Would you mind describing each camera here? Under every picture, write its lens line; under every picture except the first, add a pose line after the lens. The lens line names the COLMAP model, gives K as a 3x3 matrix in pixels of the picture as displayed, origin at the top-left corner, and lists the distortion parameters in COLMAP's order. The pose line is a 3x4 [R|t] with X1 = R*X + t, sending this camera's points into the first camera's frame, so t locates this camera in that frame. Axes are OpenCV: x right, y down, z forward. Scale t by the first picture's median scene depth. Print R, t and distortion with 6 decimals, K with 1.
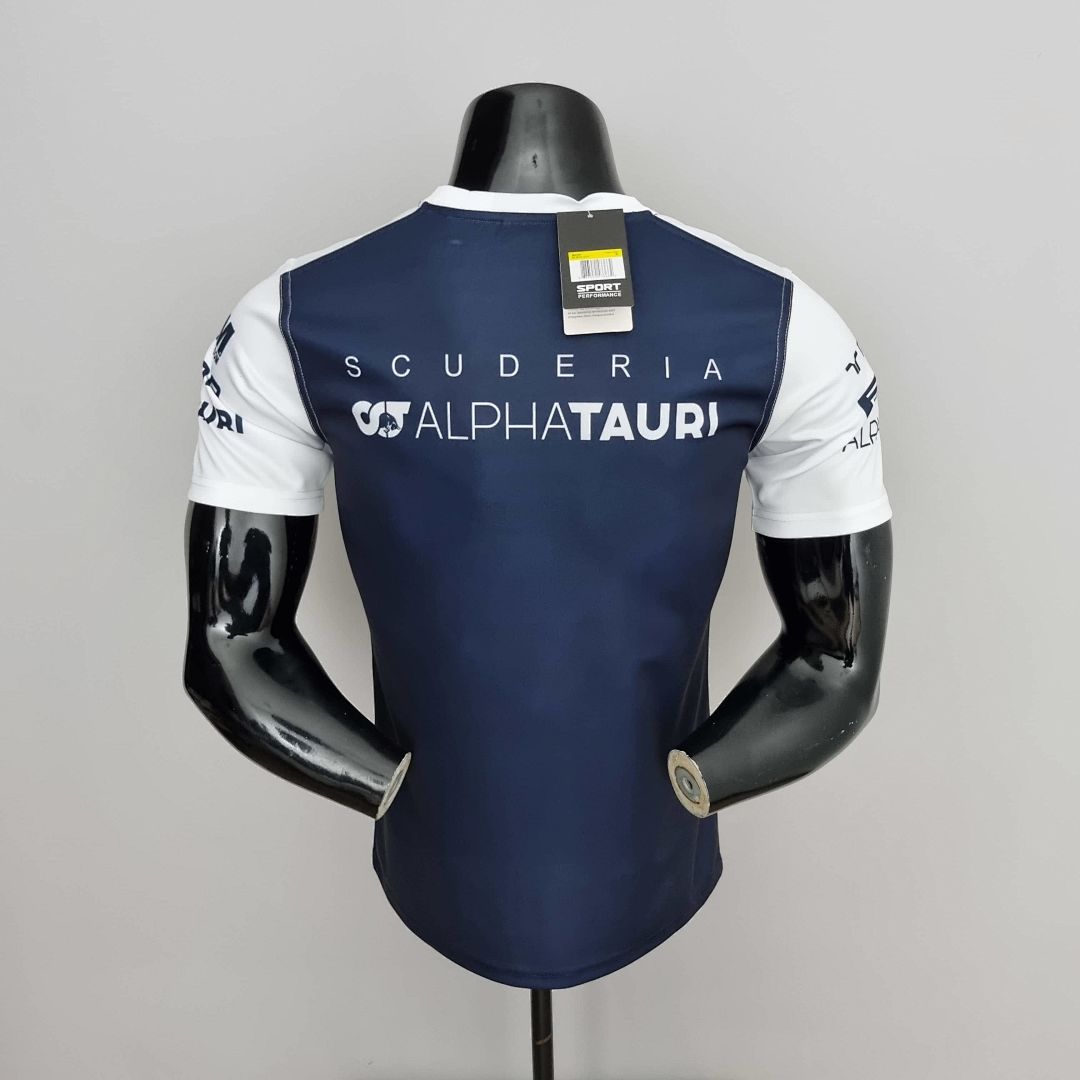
lens RADIAL K [[1016.6, 0, 538.0], [0, 1016.6, 544.4], [0, 0, 1]] dist [-0.005676, 0.000000]
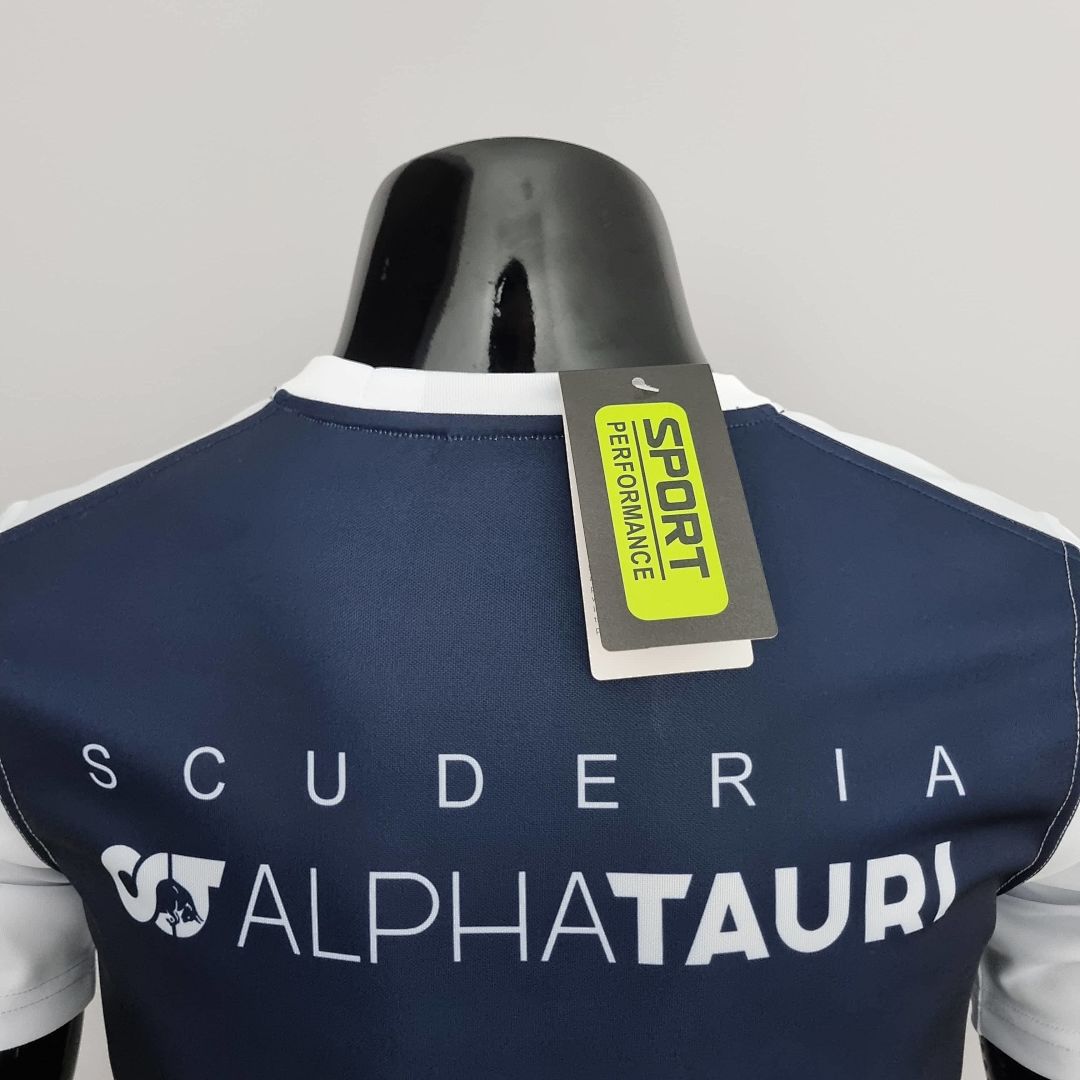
lens RADIAL K [[1016.6, 0, 541.2], [0, 1016.6, 537.0], [0, 0, 1]] dist [-0.005676, 0.000000]
pose [[0.999895, -0.011411, 0.008929, 0.001751], [0.012534, 0.990366, -0.137907, -0.213345], [-0.007270, 0.138005, 0.990405, 0.570842]]
